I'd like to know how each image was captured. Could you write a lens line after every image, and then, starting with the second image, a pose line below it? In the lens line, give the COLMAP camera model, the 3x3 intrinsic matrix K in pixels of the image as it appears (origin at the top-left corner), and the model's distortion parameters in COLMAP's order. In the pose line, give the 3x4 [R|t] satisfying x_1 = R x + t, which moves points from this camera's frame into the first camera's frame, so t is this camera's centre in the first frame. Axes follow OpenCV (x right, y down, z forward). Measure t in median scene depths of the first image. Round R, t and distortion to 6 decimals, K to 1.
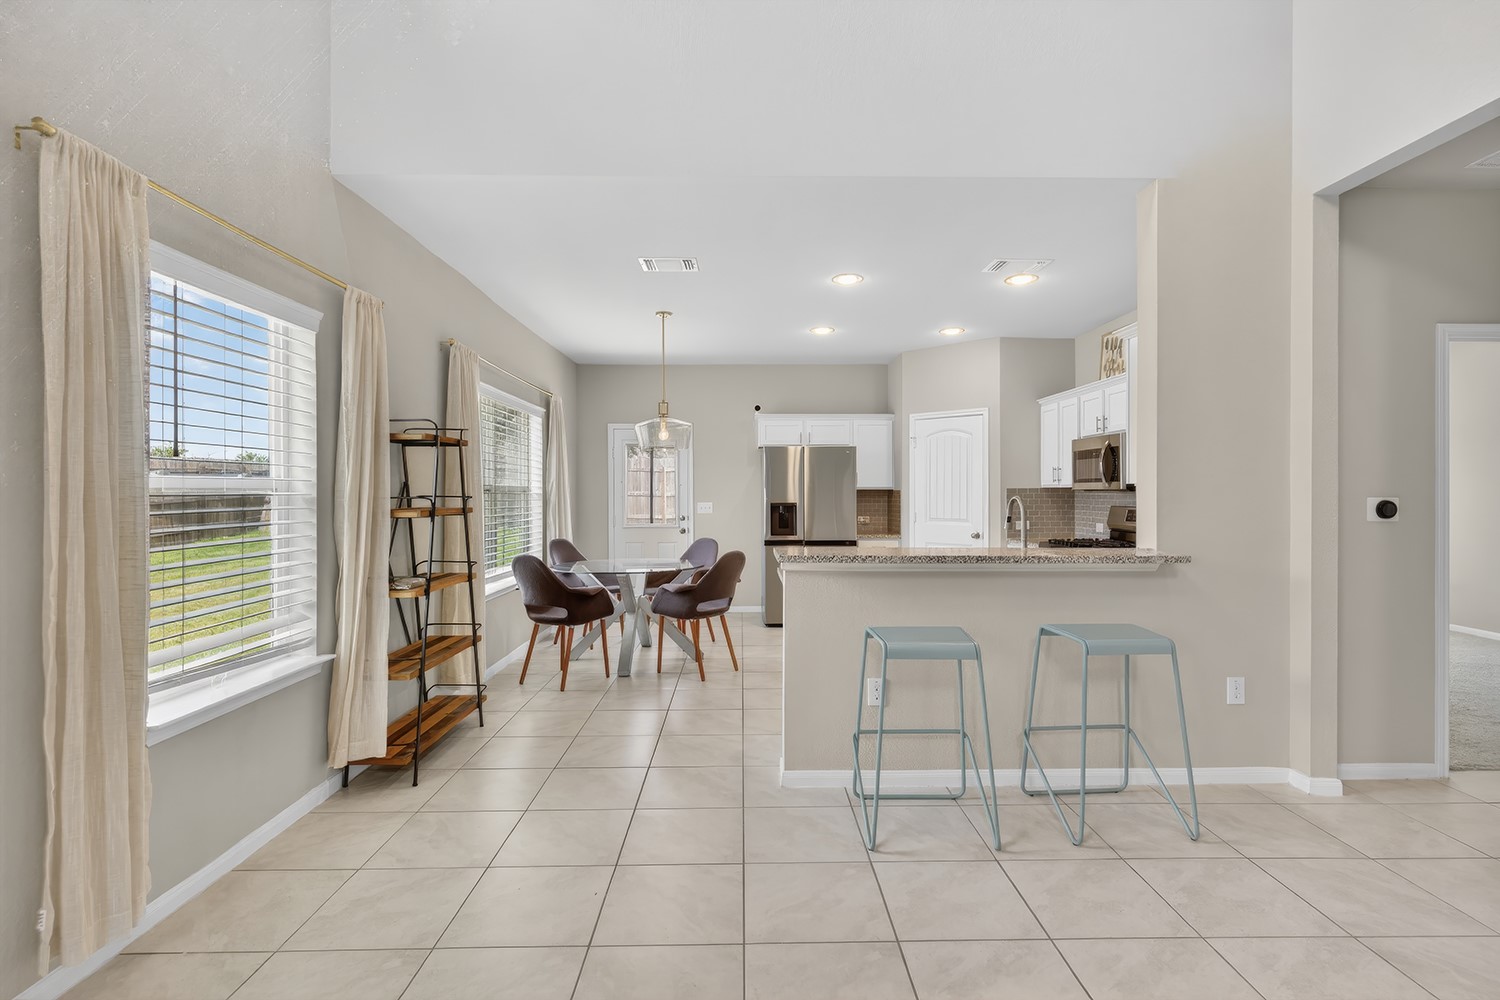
lens RADIAL K [[725.8, 0, 756.6], [0, 725.8, 480.5], [0, 0, 1]] dist [0.000028, 0.000183]
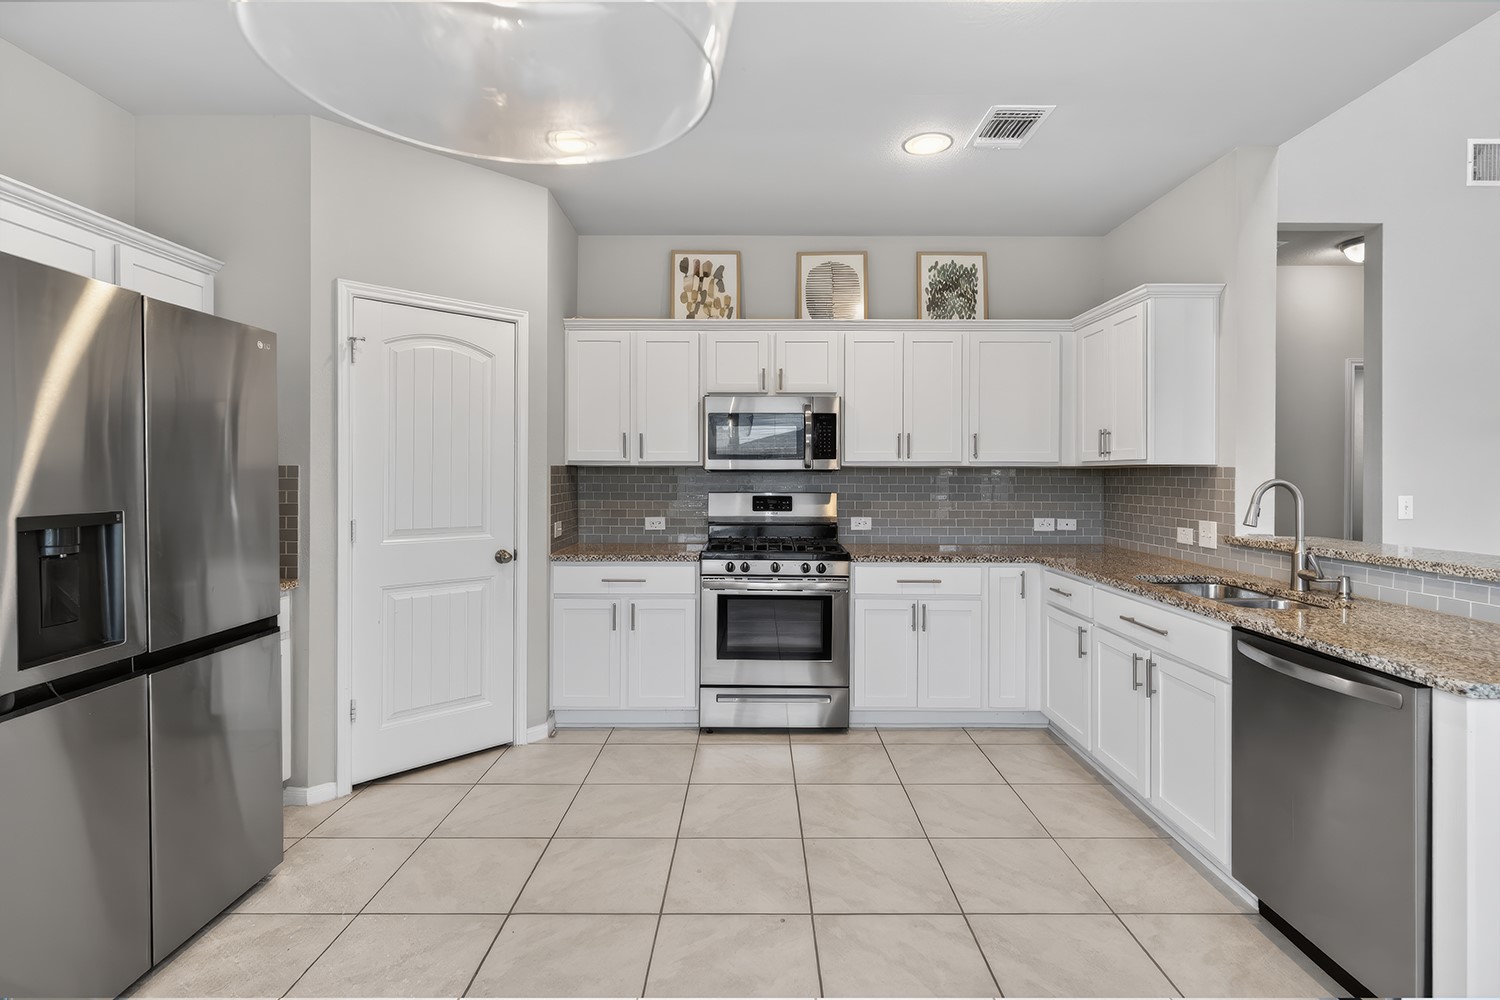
lens RADIAL K [[725.8, 0, 756.6], [0, 725.8, 480.5], [0, 0, 1]] dist [0.000028, 0.000183]
pose [[0.016462, -0.007795, 0.999834, -0.212241], [-0.017906, 0.999807, 0.008090, 0.015337], [-0.999704, -0.018036, 0.016319, 0.832752]]
